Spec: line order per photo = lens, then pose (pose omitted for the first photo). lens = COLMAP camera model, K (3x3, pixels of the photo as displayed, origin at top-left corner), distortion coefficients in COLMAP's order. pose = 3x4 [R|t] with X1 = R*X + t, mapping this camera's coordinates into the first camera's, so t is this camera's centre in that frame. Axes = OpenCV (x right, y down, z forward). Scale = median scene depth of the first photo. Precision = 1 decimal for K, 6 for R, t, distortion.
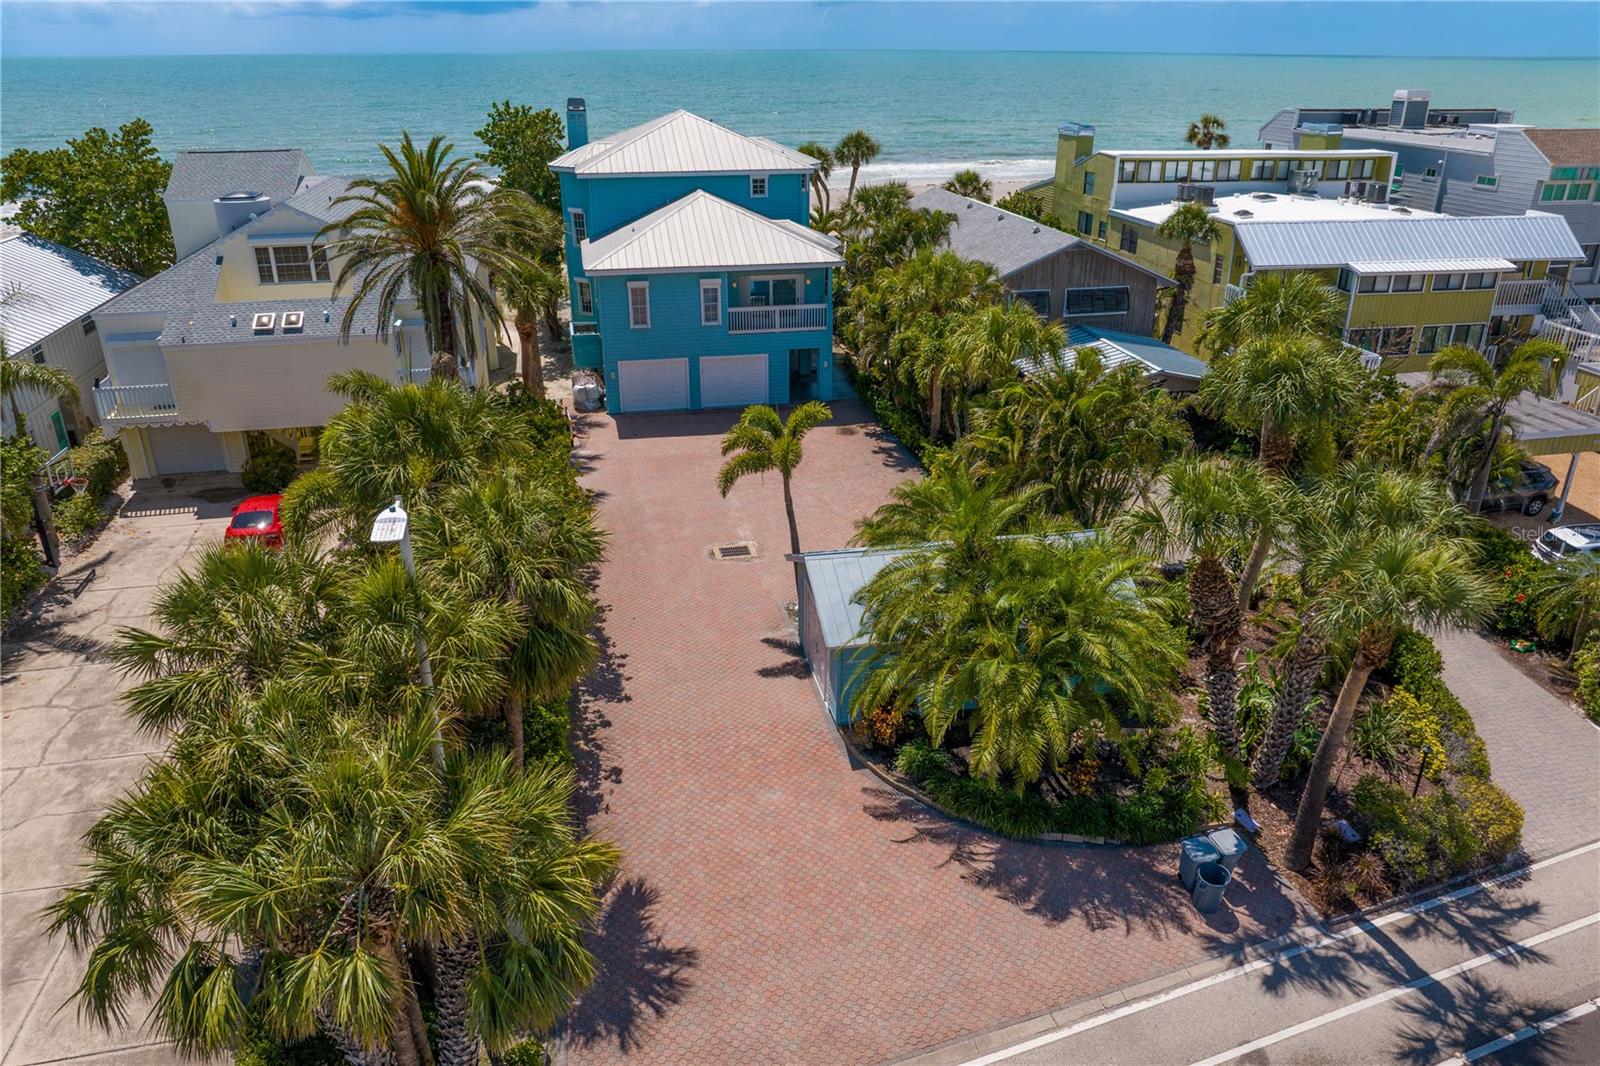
lens RADIAL K [[1124.1, 0, 812.5], [0, 1124.1, 569.4], [0, 0, 1]] dist [-0.037428, -0.004279]
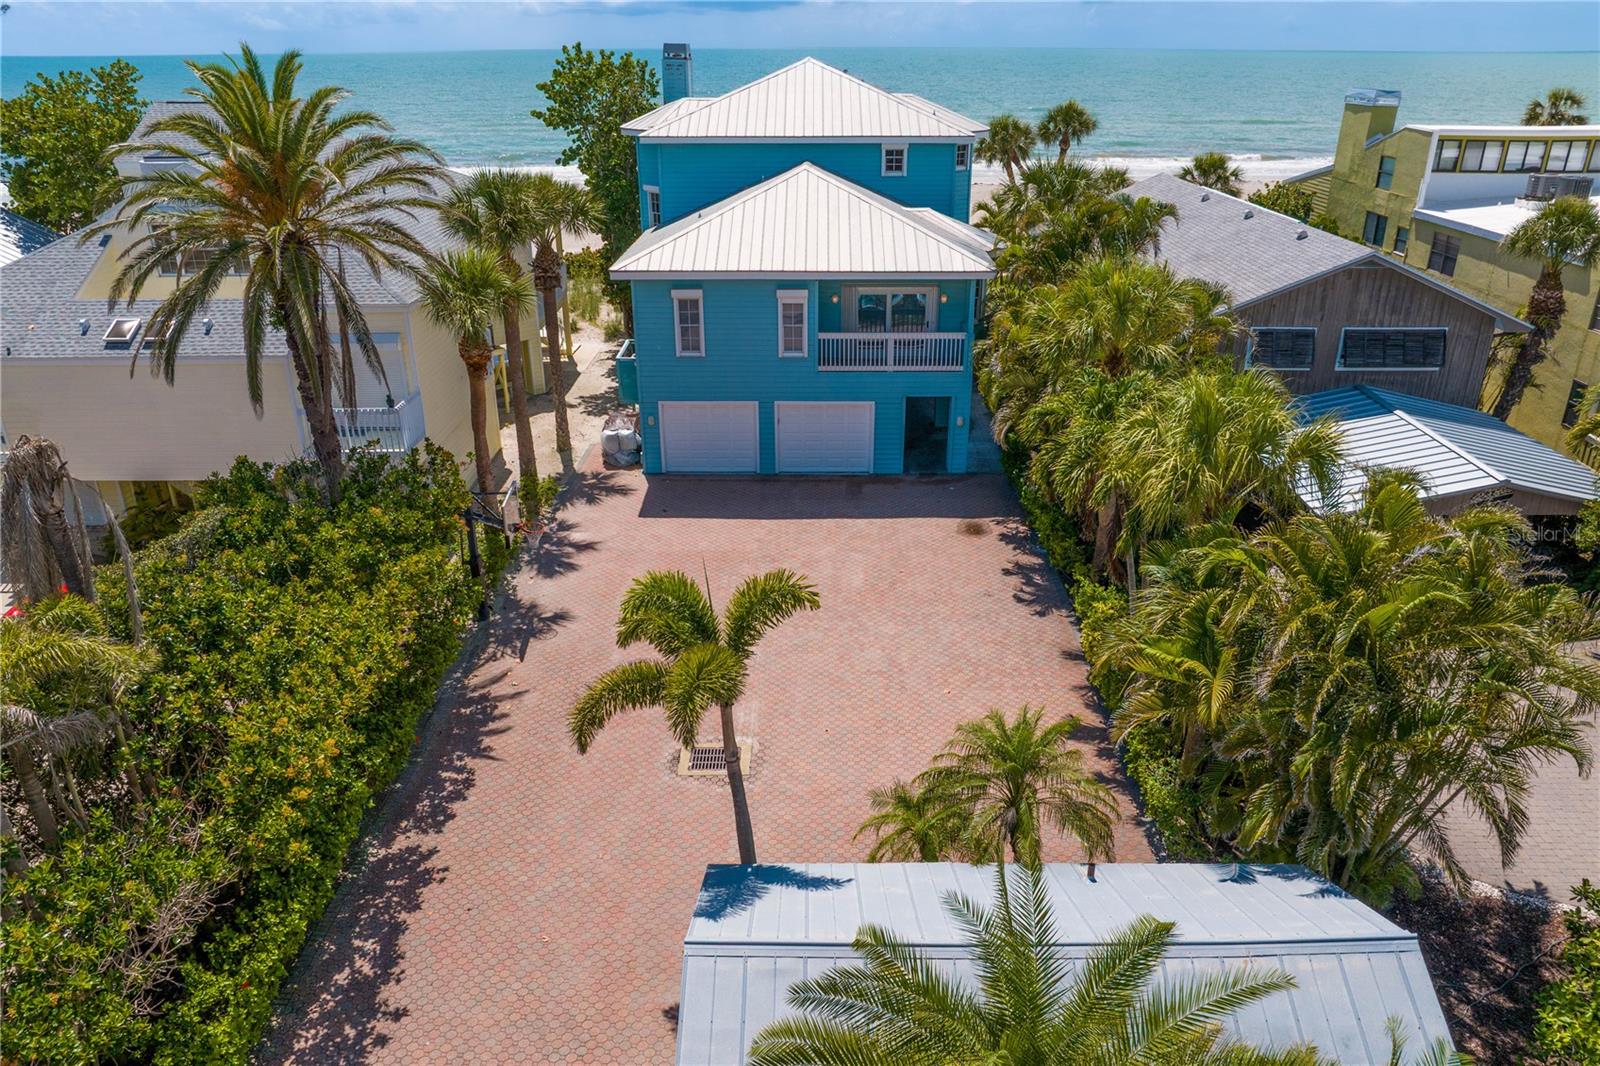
lens RADIAL K [[1124.1, 0, 812.5], [0, 1124.1, 569.4], [0, 0, 1]] dist [-0.037428, -0.004279]
pose [[0.977889, 0.085811, -0.190710, 0.063558], [-0.085555, 0.996287, 0.009593, -0.093920], [0.190825, 0.006935, 0.981600, 0.321979]]
